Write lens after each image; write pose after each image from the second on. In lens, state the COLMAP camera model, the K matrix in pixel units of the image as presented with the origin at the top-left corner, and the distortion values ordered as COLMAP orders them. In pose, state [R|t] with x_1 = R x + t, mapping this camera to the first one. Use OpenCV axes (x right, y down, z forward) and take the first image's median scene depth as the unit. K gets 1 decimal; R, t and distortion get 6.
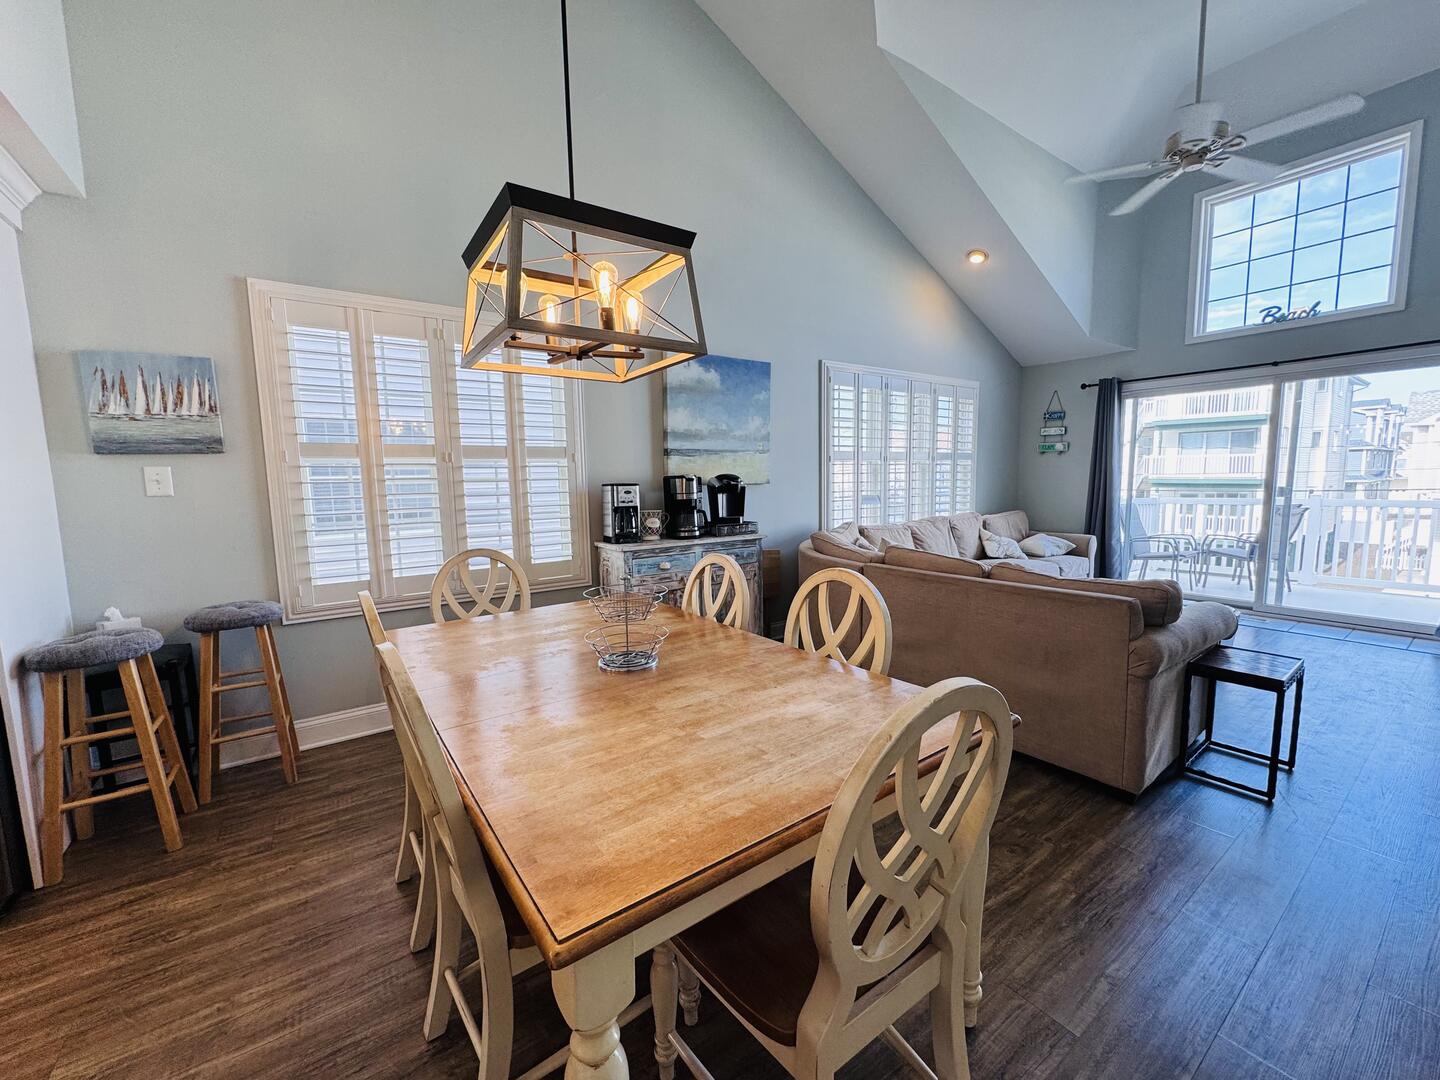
lens RADIAL K [[561.0, 0, 717.6], [0, 561.0, 544.2], [0, 0, 1]] dist [-0.008728, -0.000329]
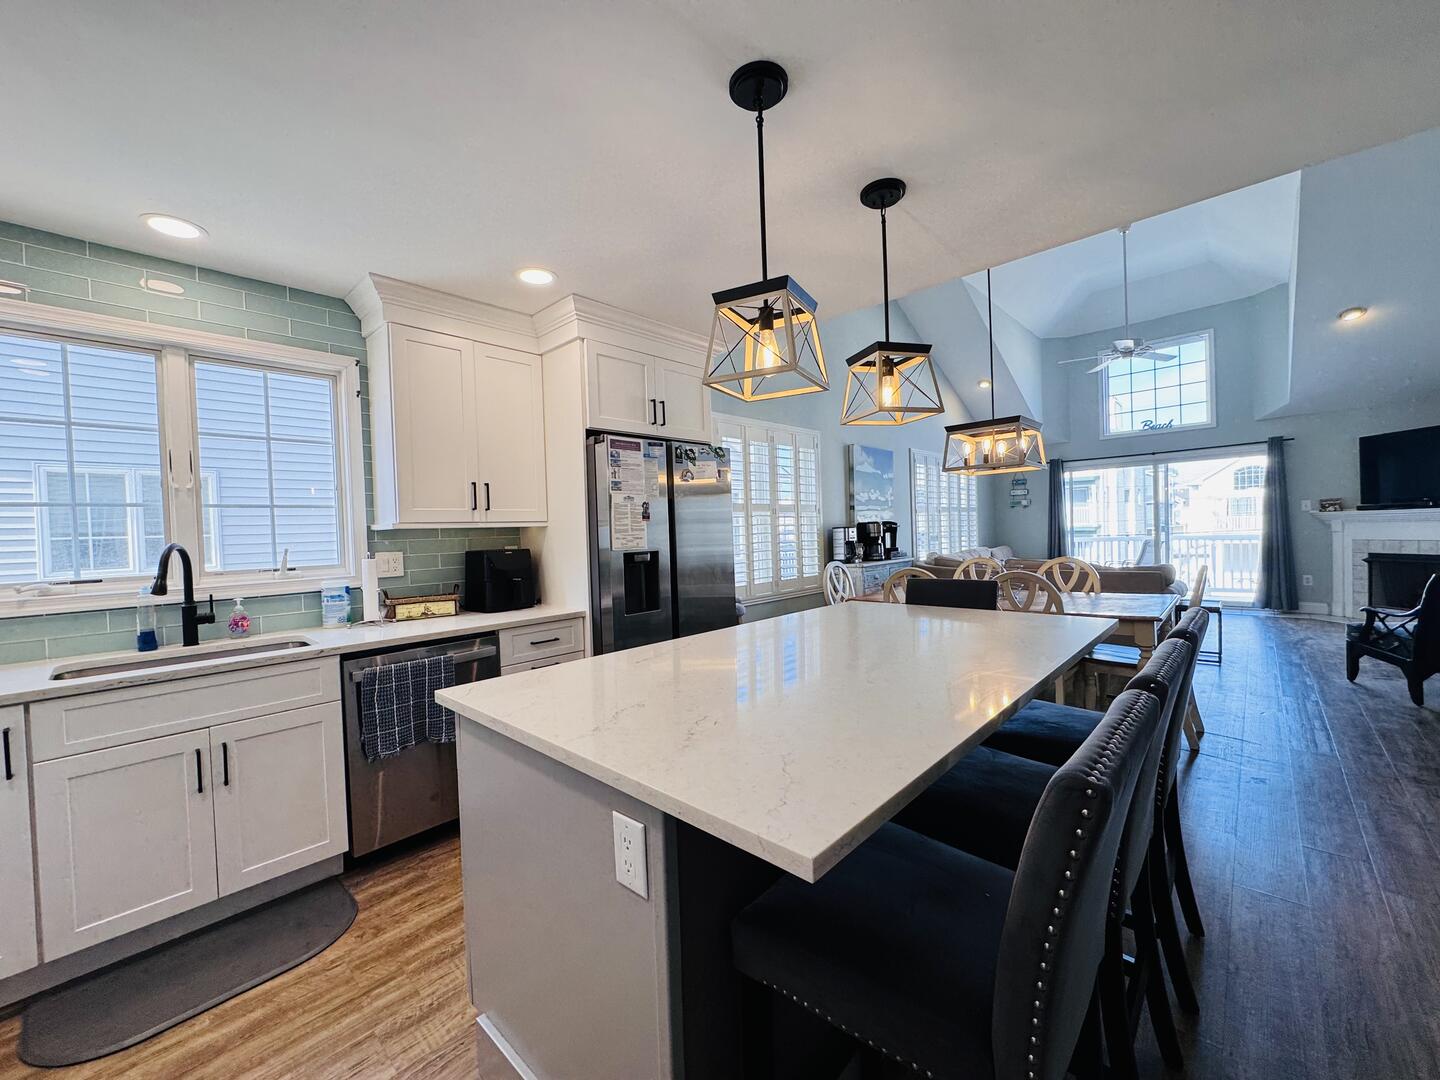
lens RADIAL K [[561.0, 0, 717.6], [0, 561.0, 544.2], [0, 0, 1]] dist [-0.008728, -0.000329]
pose [[0.981001, -0.014185, 0.193481, -1.012064], [0.031768, 0.995606, -0.088082, 0.086829], [-0.191382, 0.092555, 0.977142, -0.608226]]
